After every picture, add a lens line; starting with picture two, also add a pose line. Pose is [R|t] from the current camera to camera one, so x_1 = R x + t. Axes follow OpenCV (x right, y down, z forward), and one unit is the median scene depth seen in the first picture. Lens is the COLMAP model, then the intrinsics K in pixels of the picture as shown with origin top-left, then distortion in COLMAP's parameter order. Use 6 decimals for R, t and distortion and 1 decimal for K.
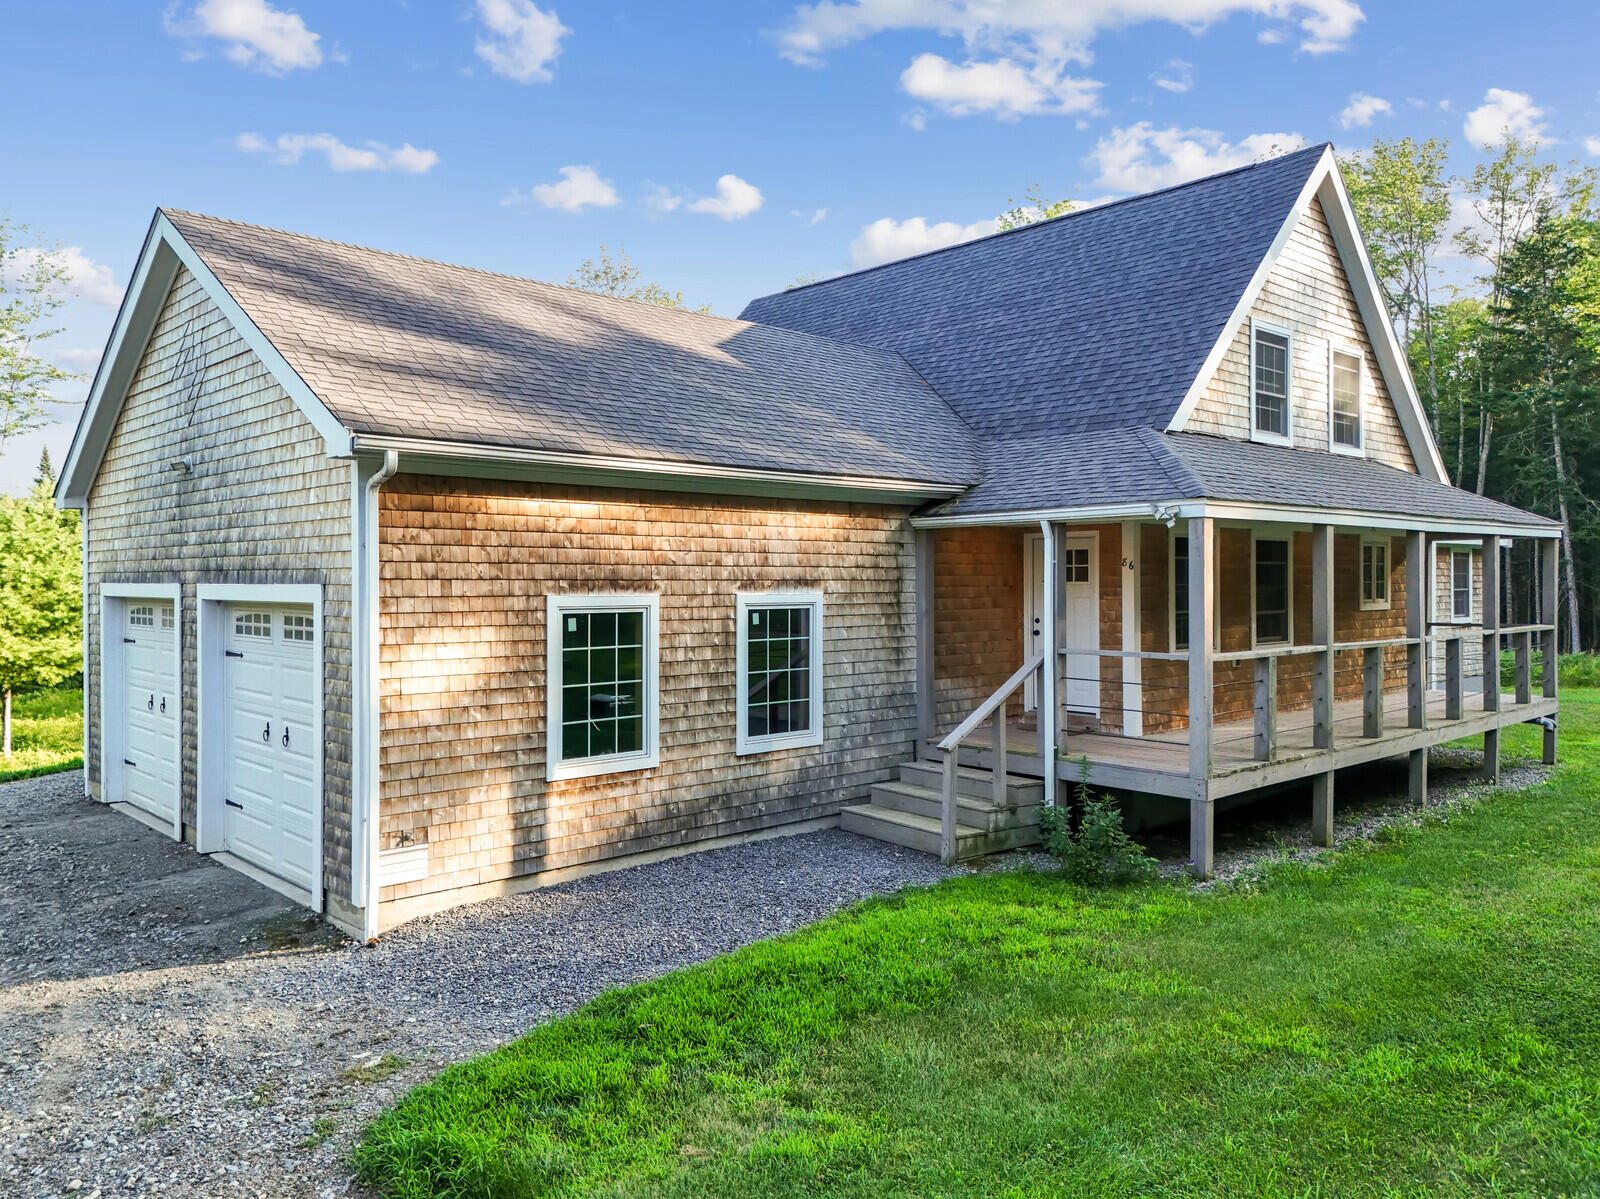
lens RADIAL K [[1156.3, 0, 800.6], [0, 1156.3, 584.5], [0, 0, 1]] dist [0.066525, -0.044541]
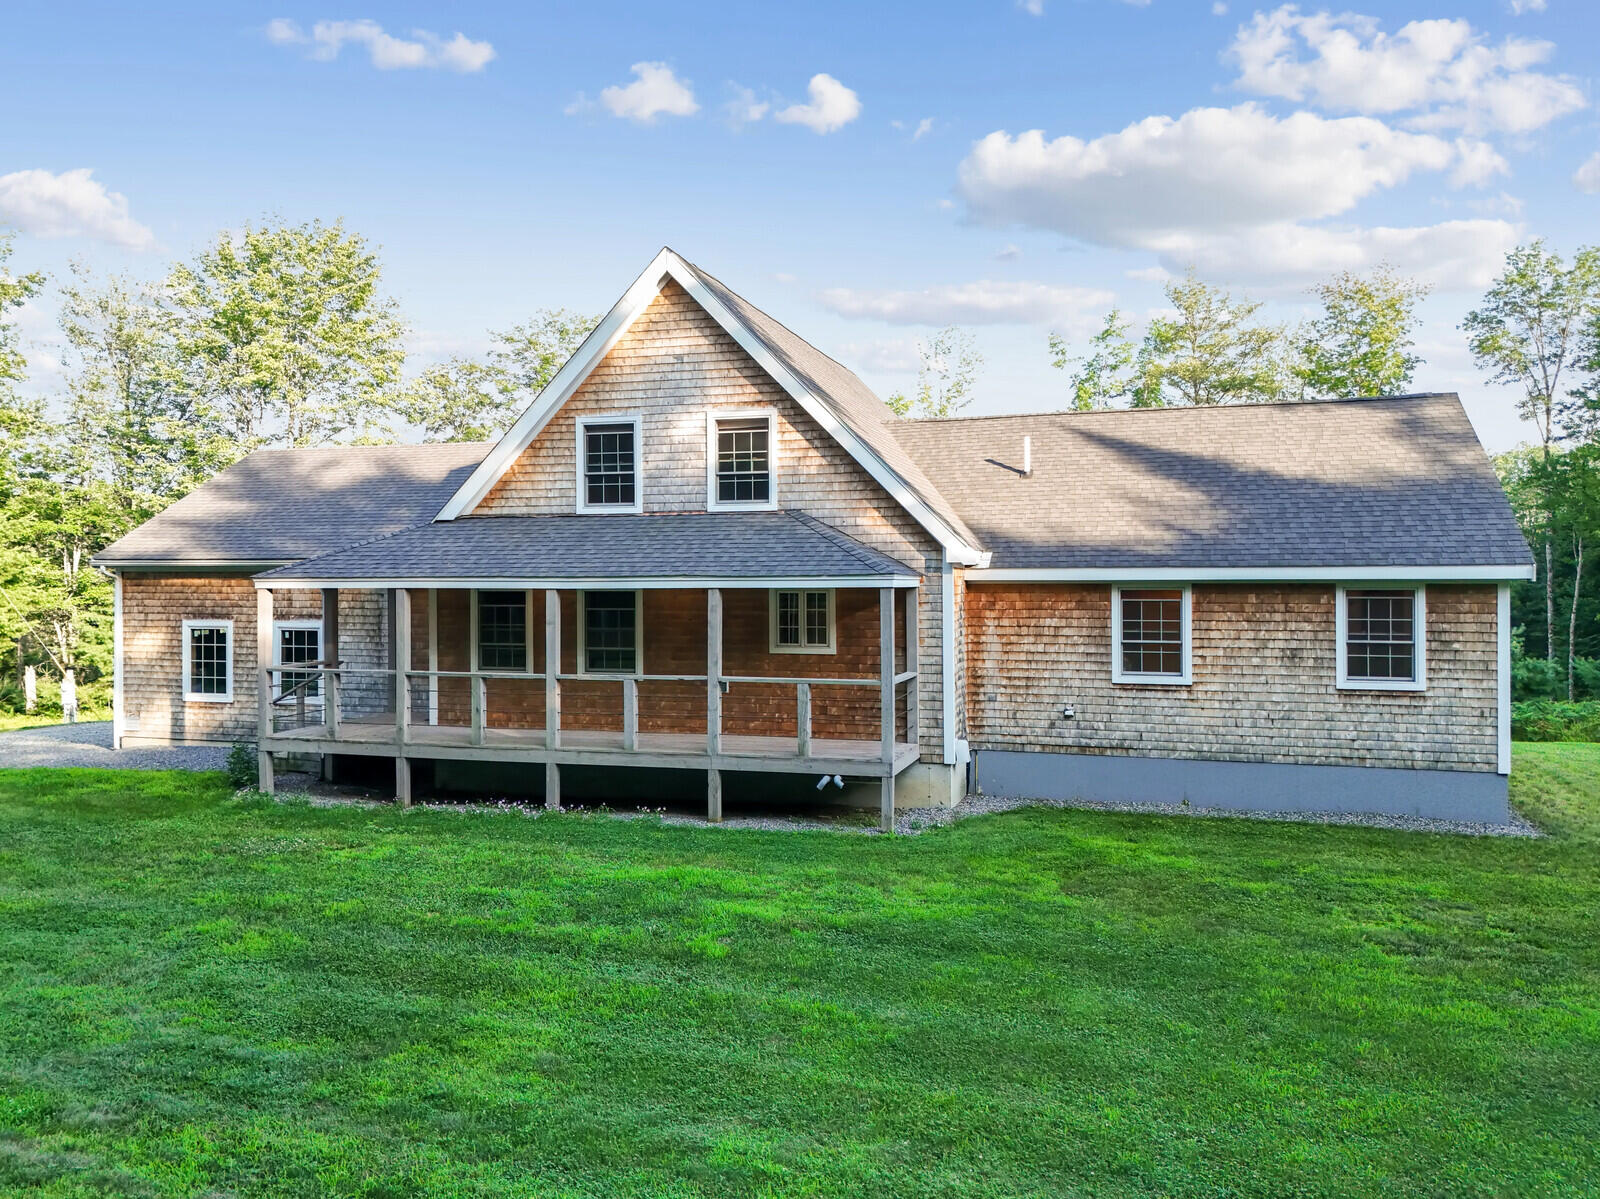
lens RADIAL K [[1156.3, 0, 805.1], [0, 1156.3, 579.4], [0, 0, 1]] dist [0.066525, -0.044541]
pose [[0.527418, 0.008216, -0.849566, 2.318212], [-0.001922, 0.999962, 0.008477, -0.090626], [0.849604, -0.002838, 0.527414, 0.783343]]
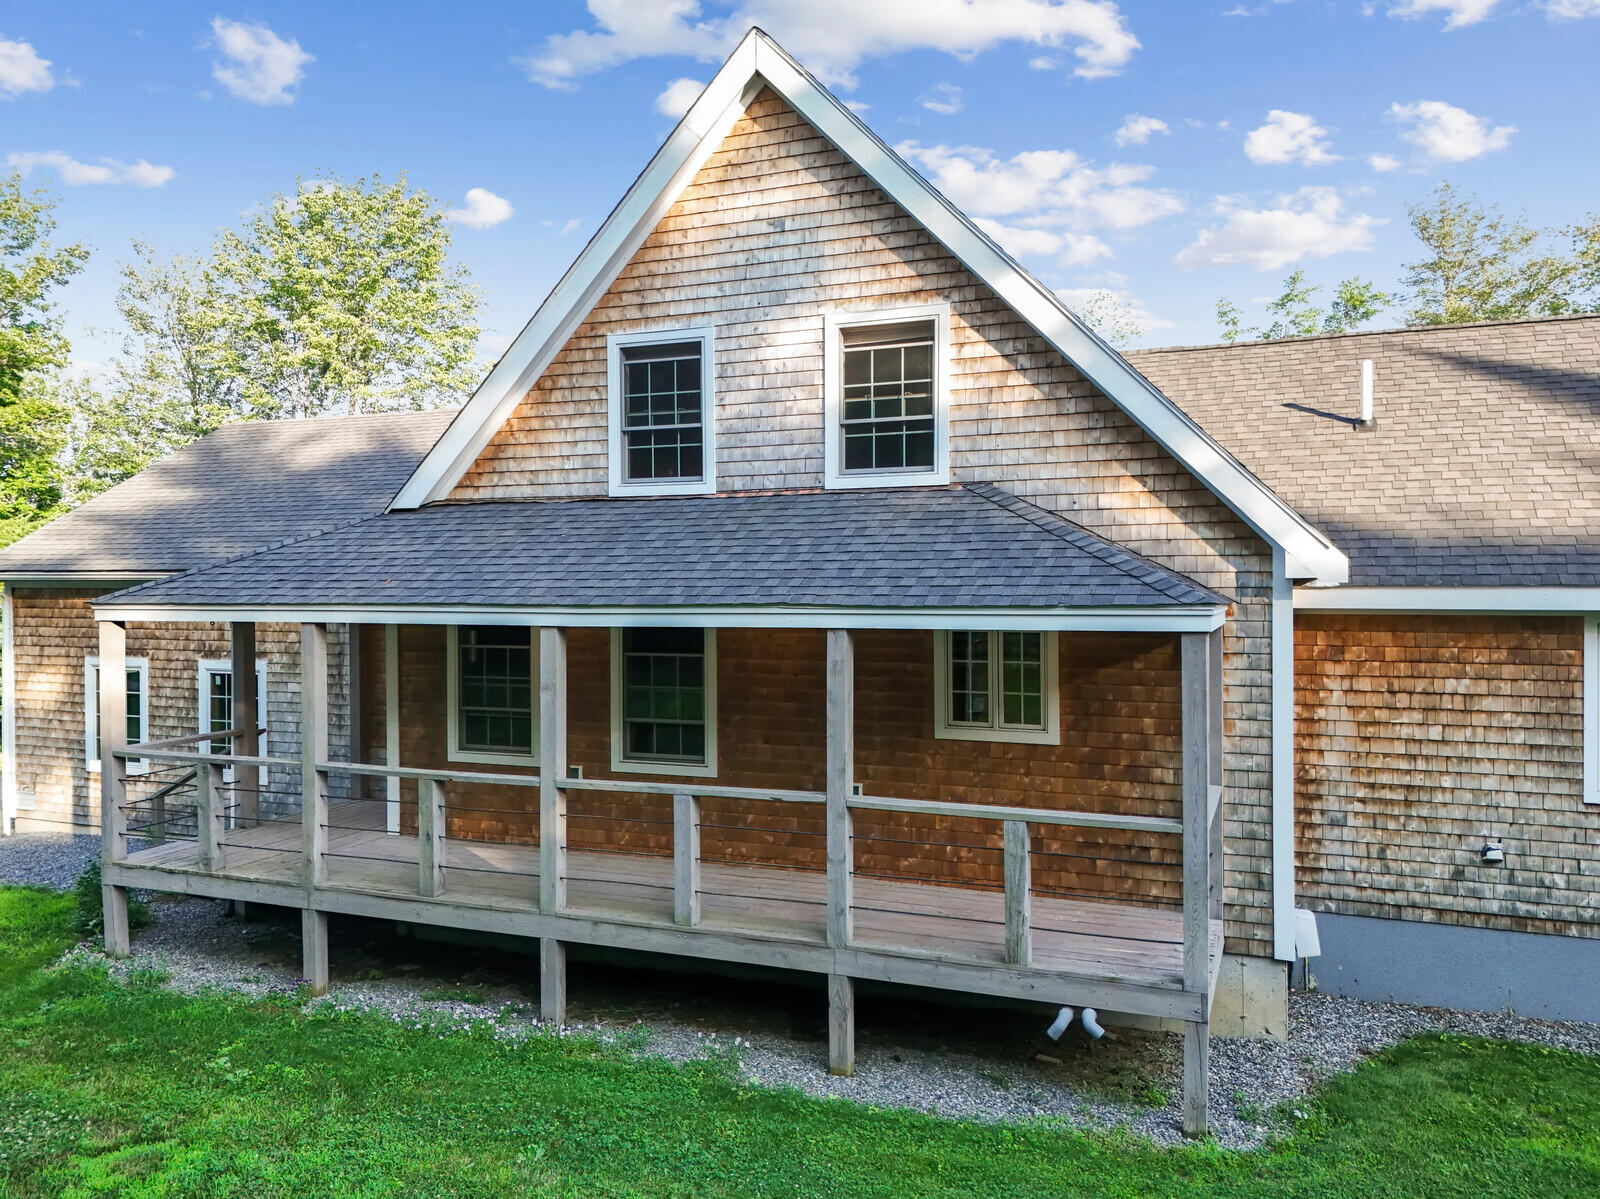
lens RADIAL K [[1156.3, 0, 802.3], [0, 1156.3, 590.0], [0, 0, 1]] dist [0.066525, -0.044541]
pose [[0.438479, 0.014180, -0.898630, 1.635873], [-0.000067, 0.999876, 0.015744, -0.106332], [0.898741, -0.006843, 0.438426, 1.127802]]
